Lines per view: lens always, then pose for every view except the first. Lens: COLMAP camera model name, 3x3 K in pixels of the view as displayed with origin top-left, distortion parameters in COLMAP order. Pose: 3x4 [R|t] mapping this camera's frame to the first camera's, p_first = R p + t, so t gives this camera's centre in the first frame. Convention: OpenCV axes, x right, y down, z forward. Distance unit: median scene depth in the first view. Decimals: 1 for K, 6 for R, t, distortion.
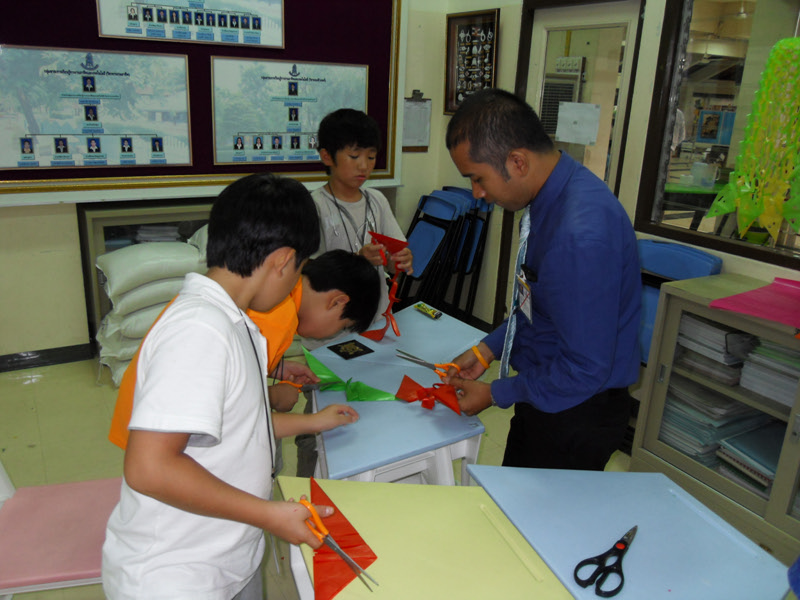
lens RADIAL K [[658.1, 0, 396.6], [0, 658.1, 296.3], [0, 0, 1]] dist [-0.011511, -0.010313]
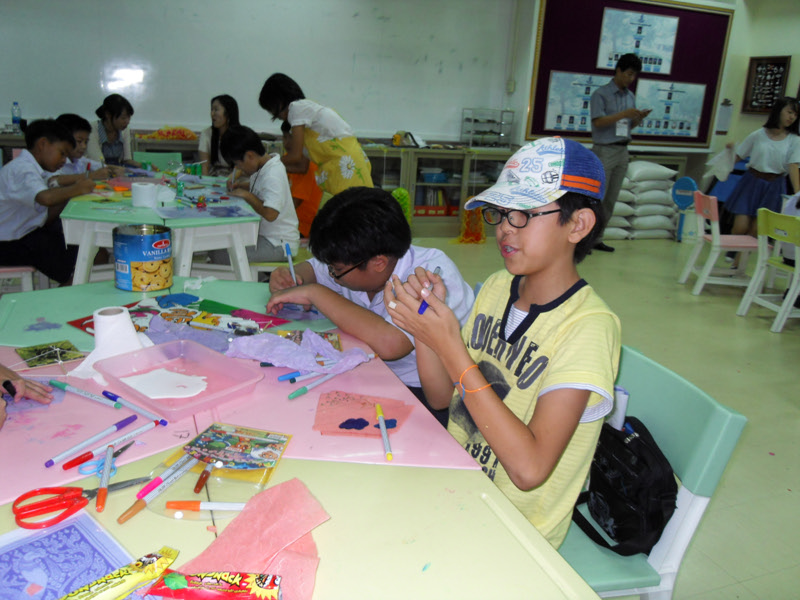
lens RADIAL K [[658.1, 0, 396.6], [0, 658.1, 296.3], [0, 0, 1]] dist [-0.011511, -0.010313]
pose [[0.986898, 0.061530, -0.149155, -0.609983], [-0.065617, 0.997588, -0.022630, 0.346251], [0.147403, 0.032121, 0.988555, -0.942029]]
